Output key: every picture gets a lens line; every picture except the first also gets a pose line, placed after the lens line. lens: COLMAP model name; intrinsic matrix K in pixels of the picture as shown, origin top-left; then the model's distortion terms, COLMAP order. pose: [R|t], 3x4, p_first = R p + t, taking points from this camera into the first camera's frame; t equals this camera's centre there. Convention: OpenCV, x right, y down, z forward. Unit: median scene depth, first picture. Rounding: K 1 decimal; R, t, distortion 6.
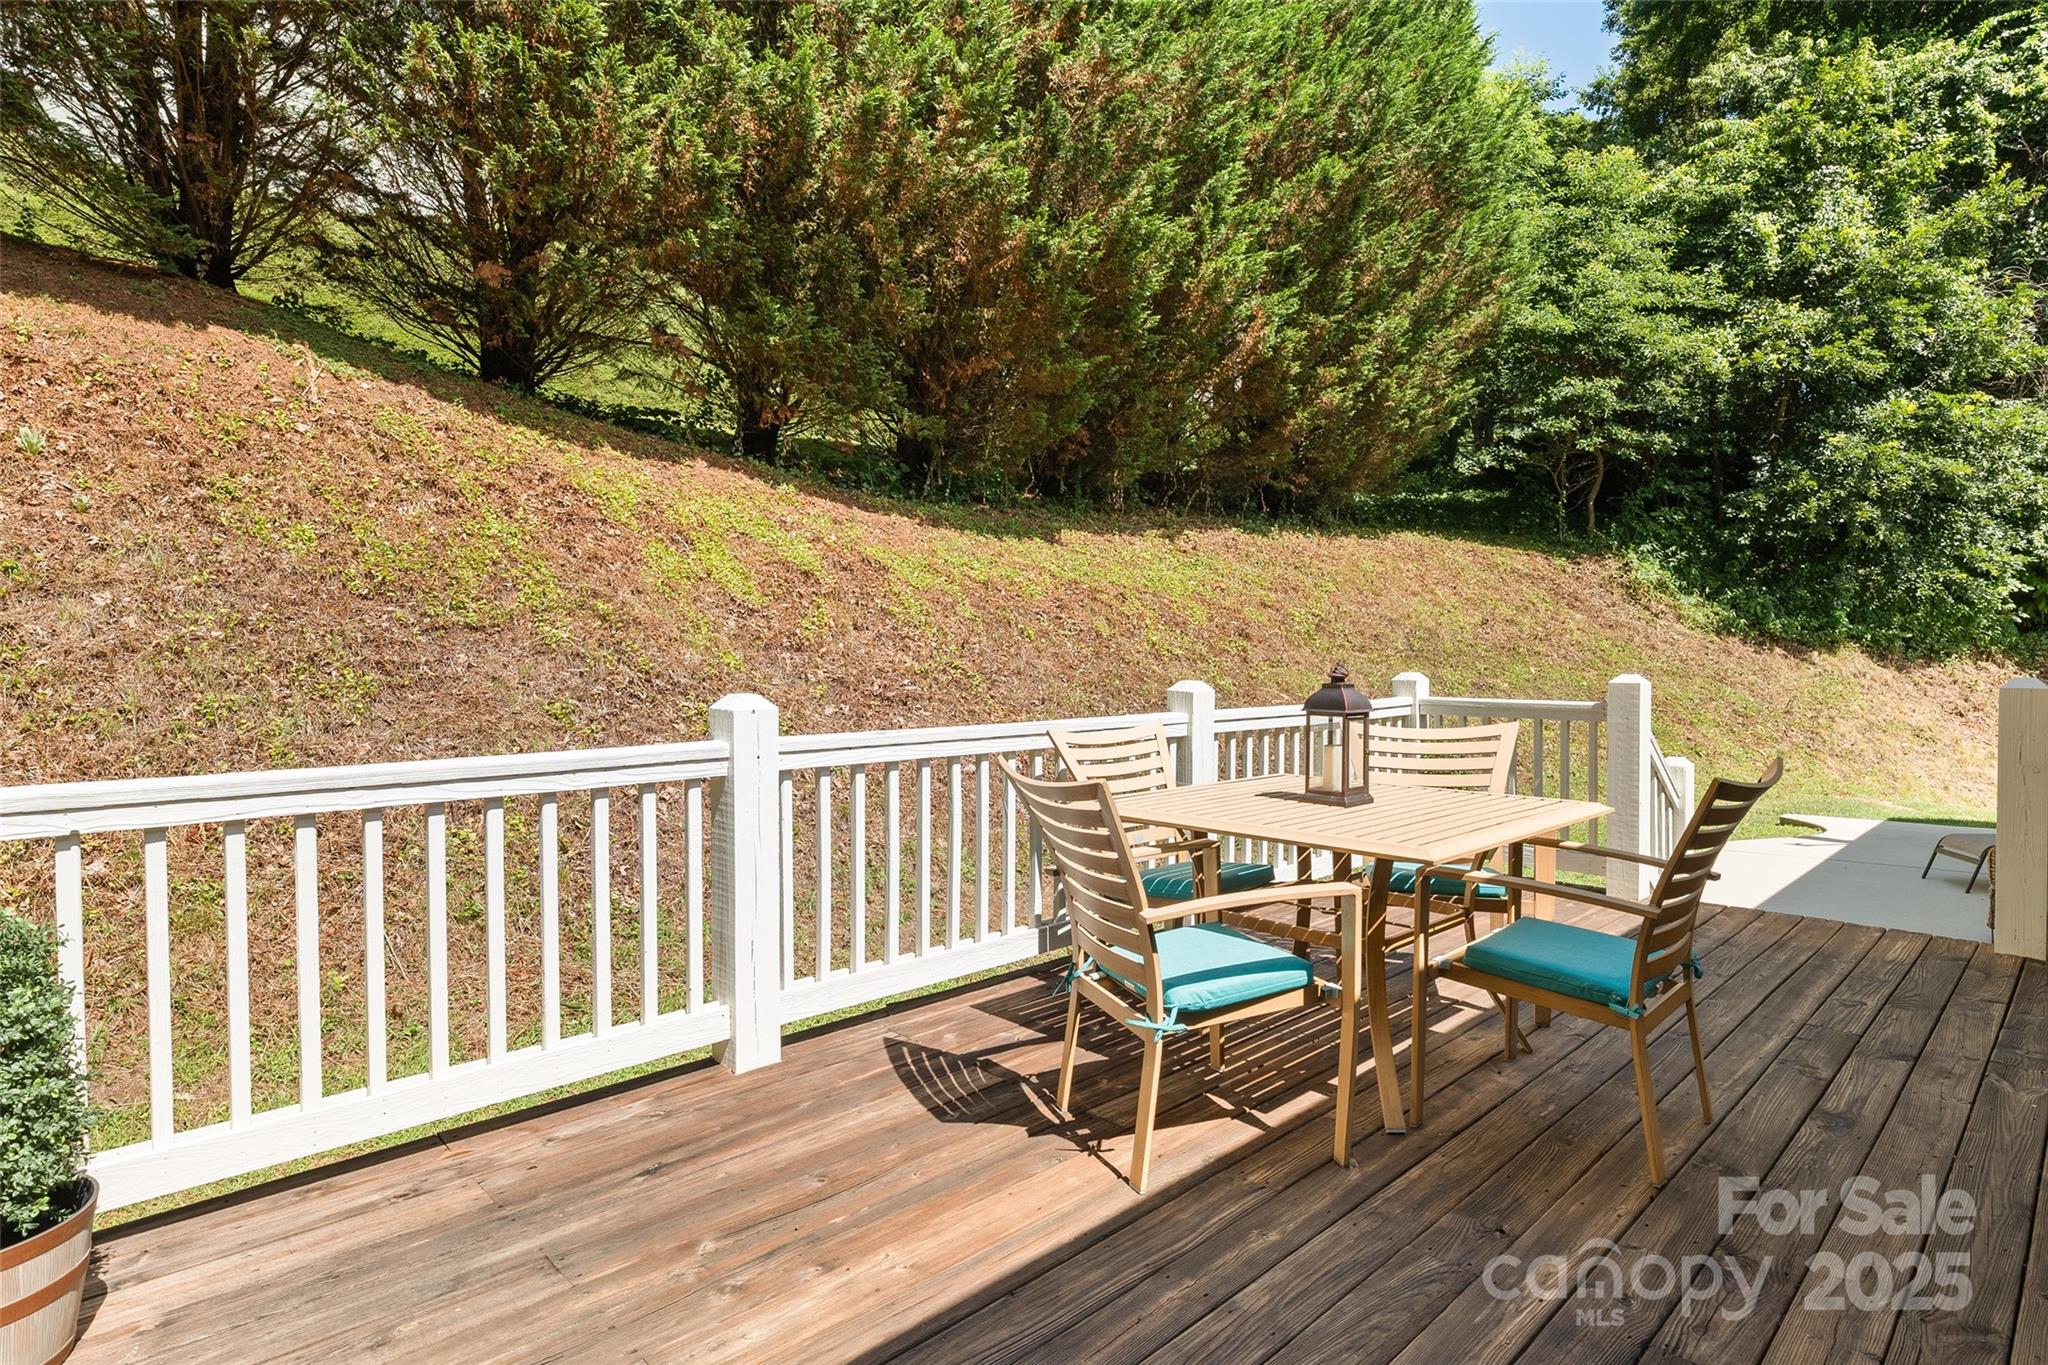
lens RADIAL K [[1081.5, 0, 1028.9], [0, 1081.5, 676.8], [0, 0, 1]] dist [-0.002898, 0.000322]
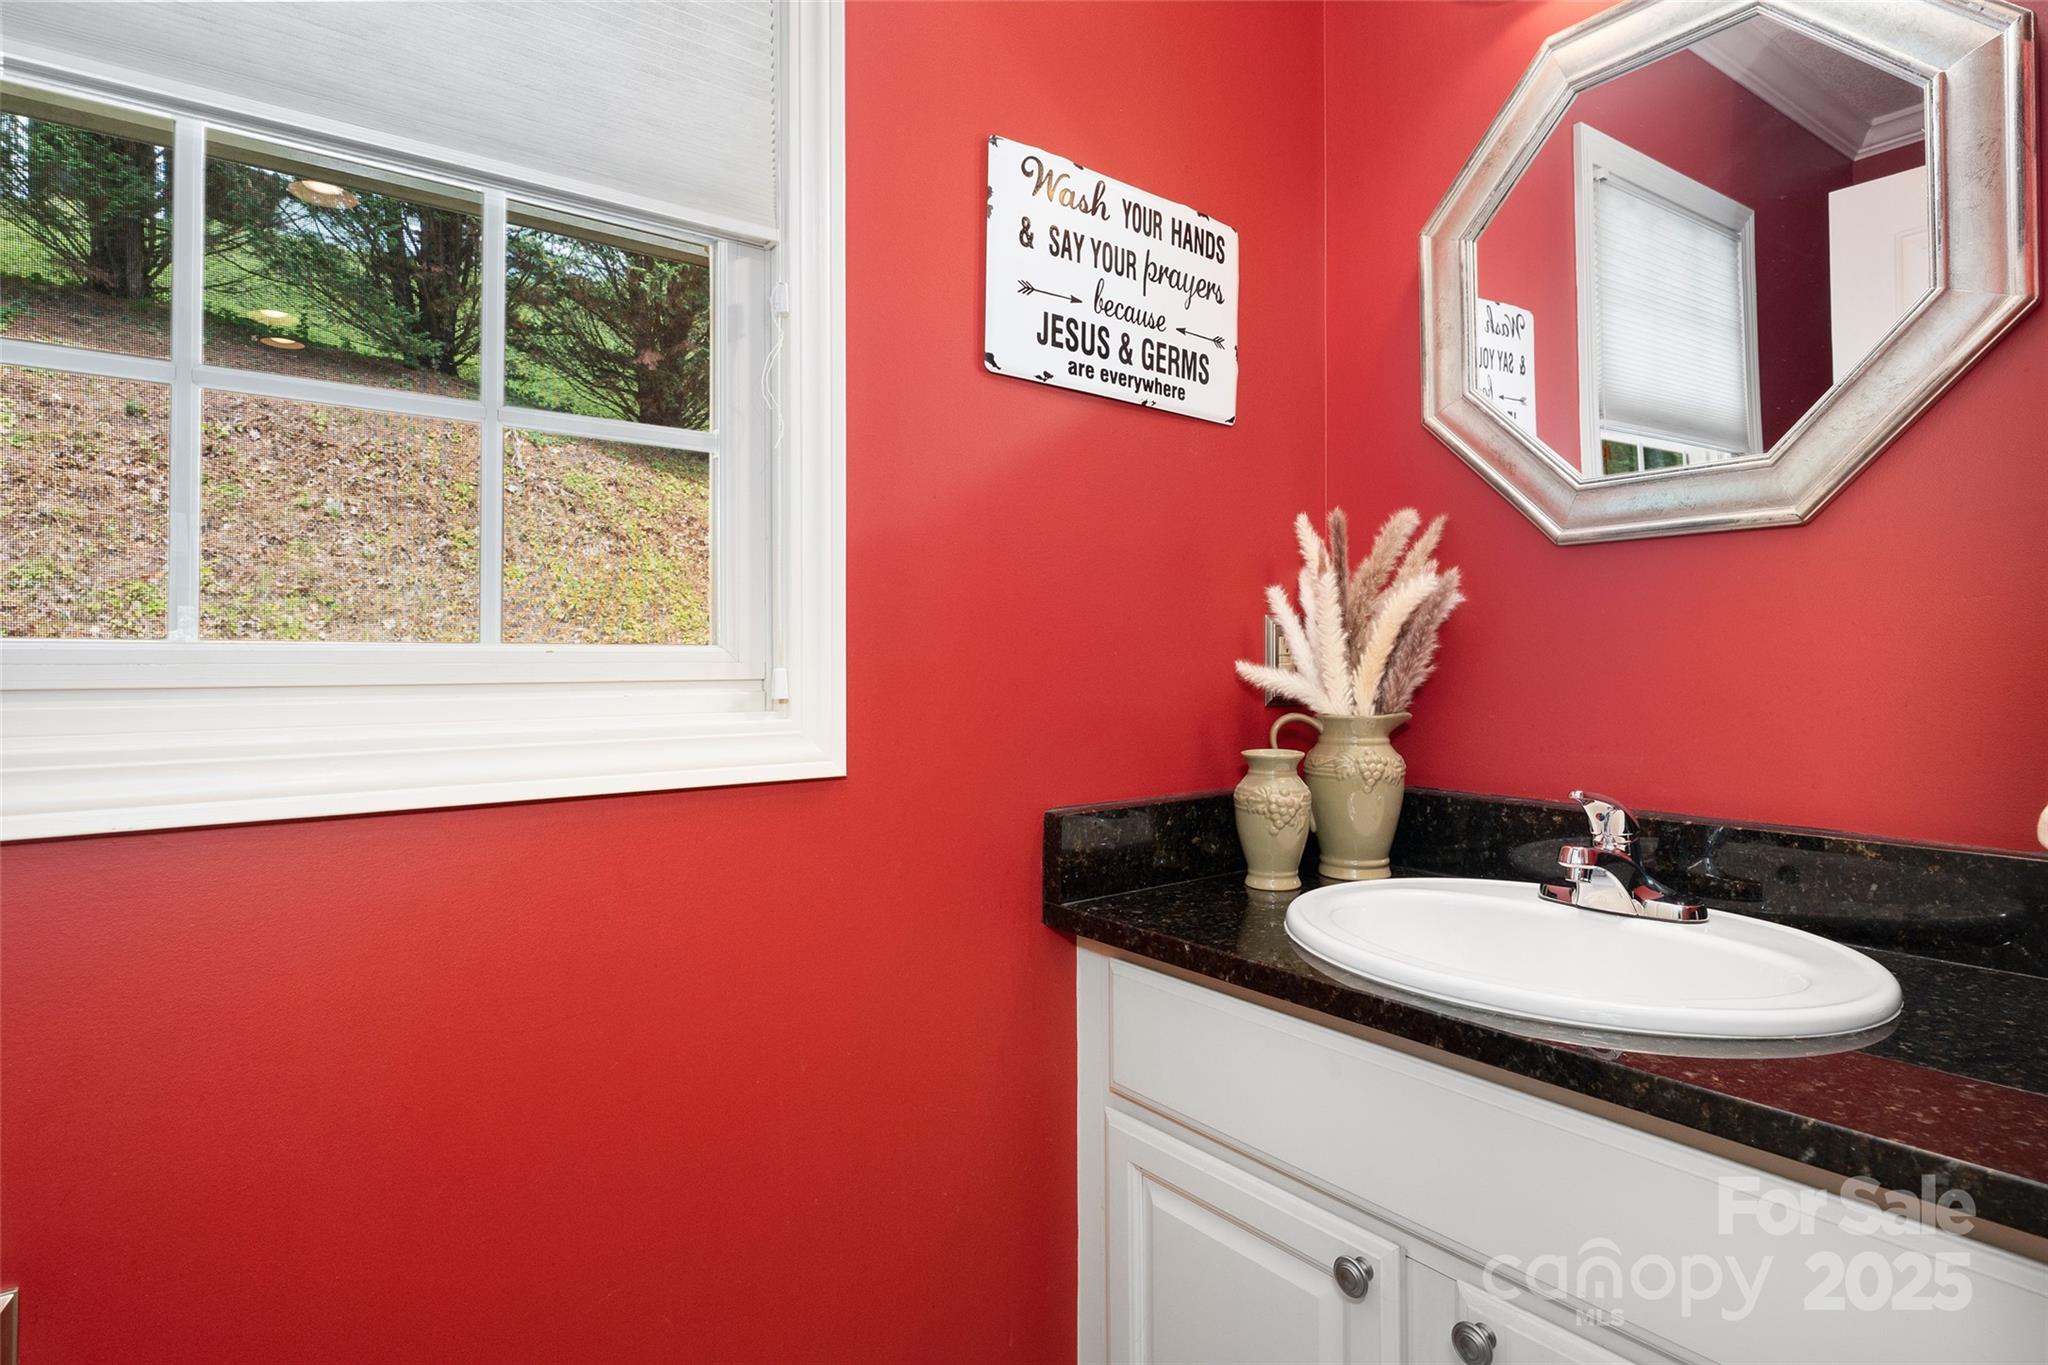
lens RADIAL K [[1081.5, 0, 1020.2], [0, 1081.5, 676.8], [0, 0, 1]] dist [-0.002898, 0.000322]
pose [[0.992761, 0.003652, -0.120053, 0.098150], [-0.004326, 0.999976, -0.005351, 0.000395], [0.120031, 0.005832, 0.992753, -0.234632]]
